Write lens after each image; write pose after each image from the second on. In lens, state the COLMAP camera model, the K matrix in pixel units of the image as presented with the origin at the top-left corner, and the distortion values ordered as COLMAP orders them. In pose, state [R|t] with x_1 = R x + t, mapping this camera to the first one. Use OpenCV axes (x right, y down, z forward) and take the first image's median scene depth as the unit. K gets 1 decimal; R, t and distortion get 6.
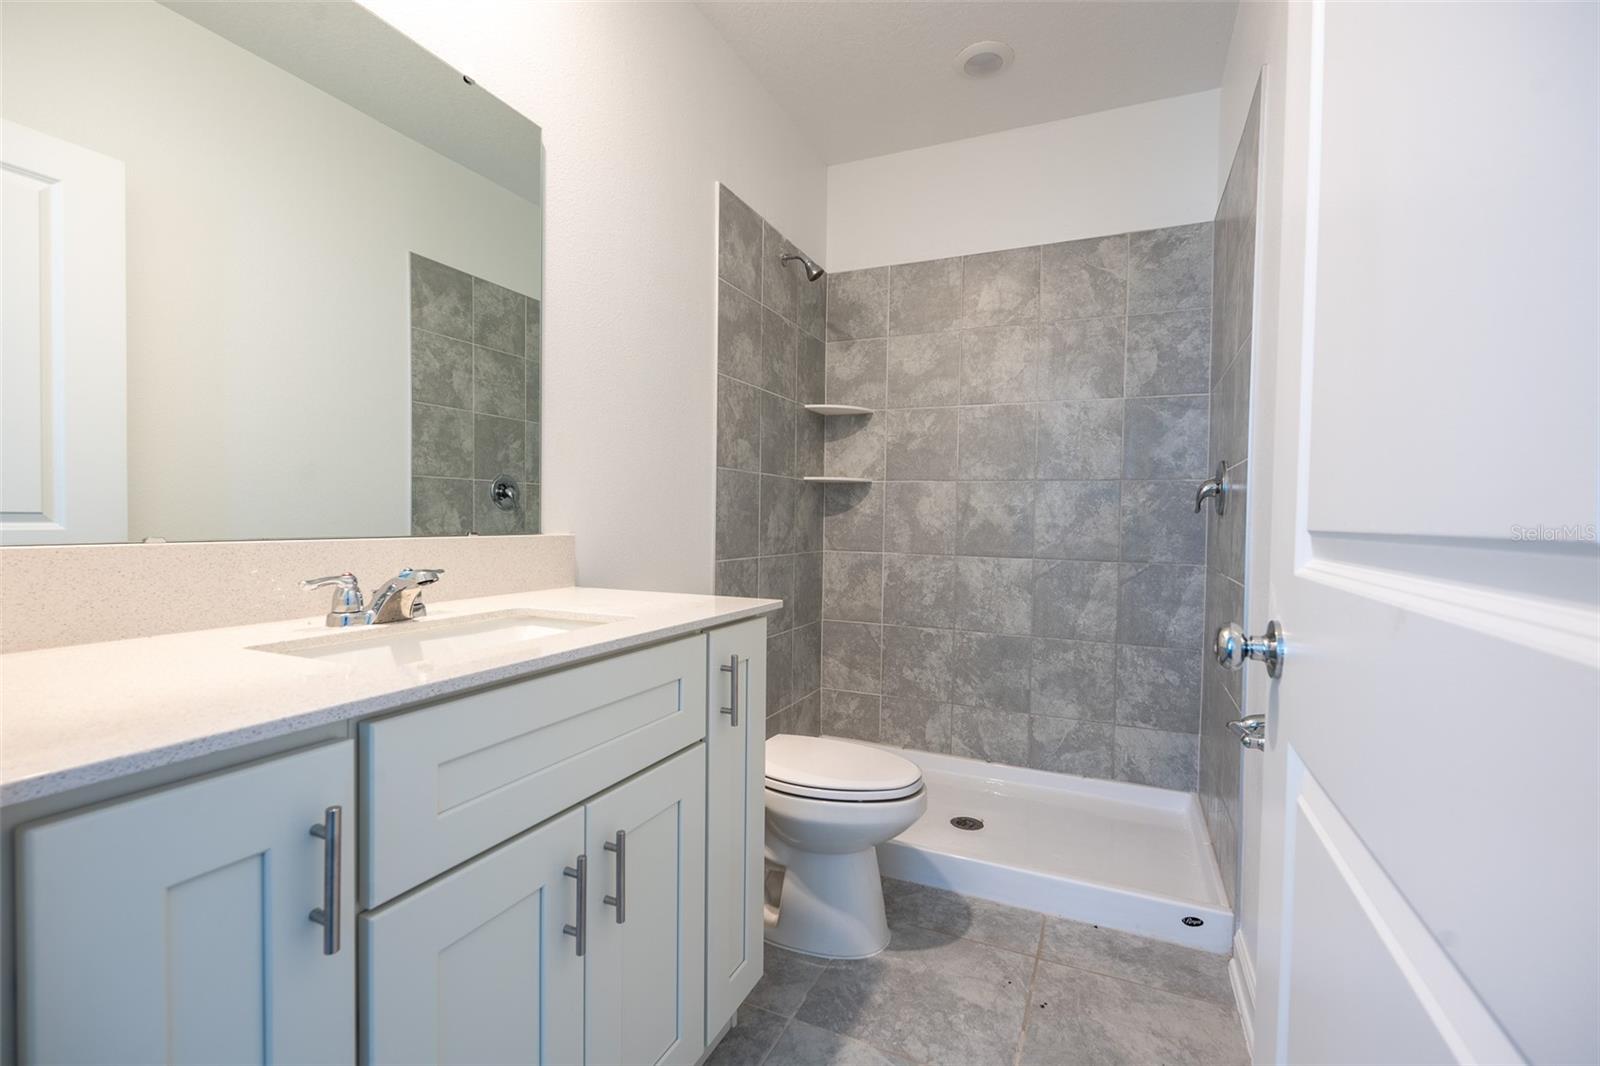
lens RADIAL K [[698.4, 0, 803.0], [0, 698.4, 530.7], [0, 0, 1]] dist [-0.004230, 0.000759]
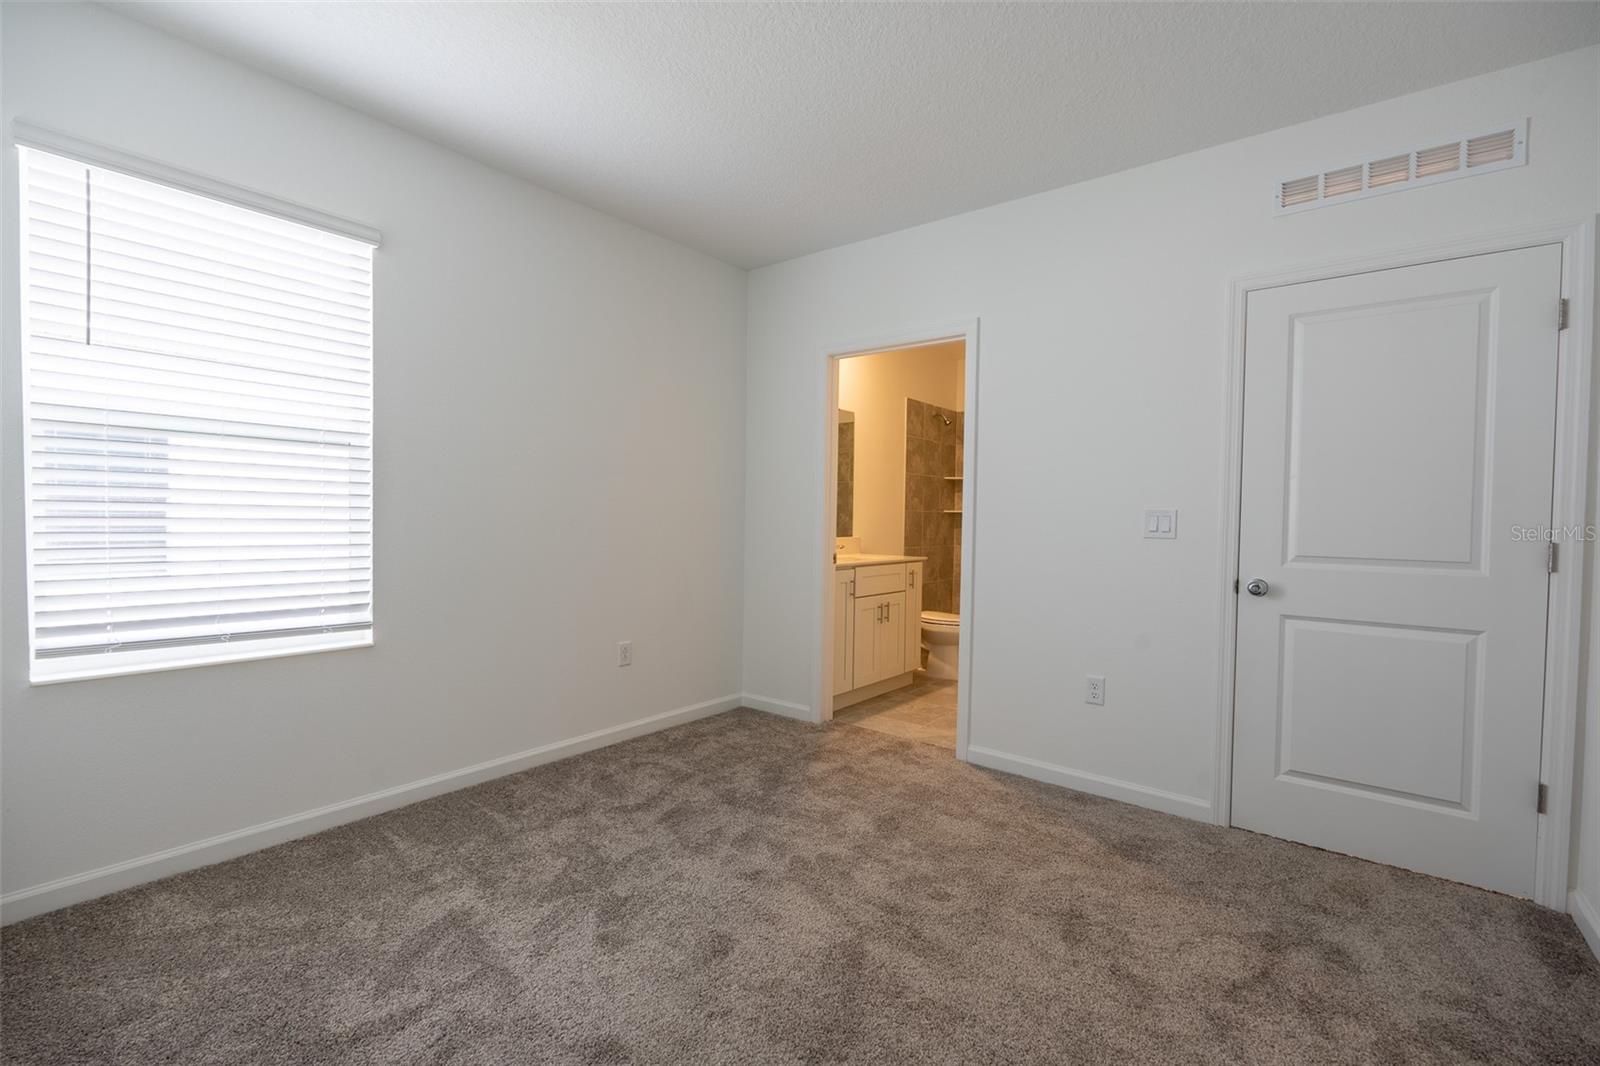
lens RADIAL K [[698.4, 0, 802.7], [0, 698.4, 534.5], [0, 0, 1]] dist [-0.004230, 0.000759]
pose [[0.971205, 0.011275, -0.237977, 0.116144], [-0.010802, 0.999936, 0.003292, -0.008656], [0.237999, -0.000626, 0.971265, -1.504946]]
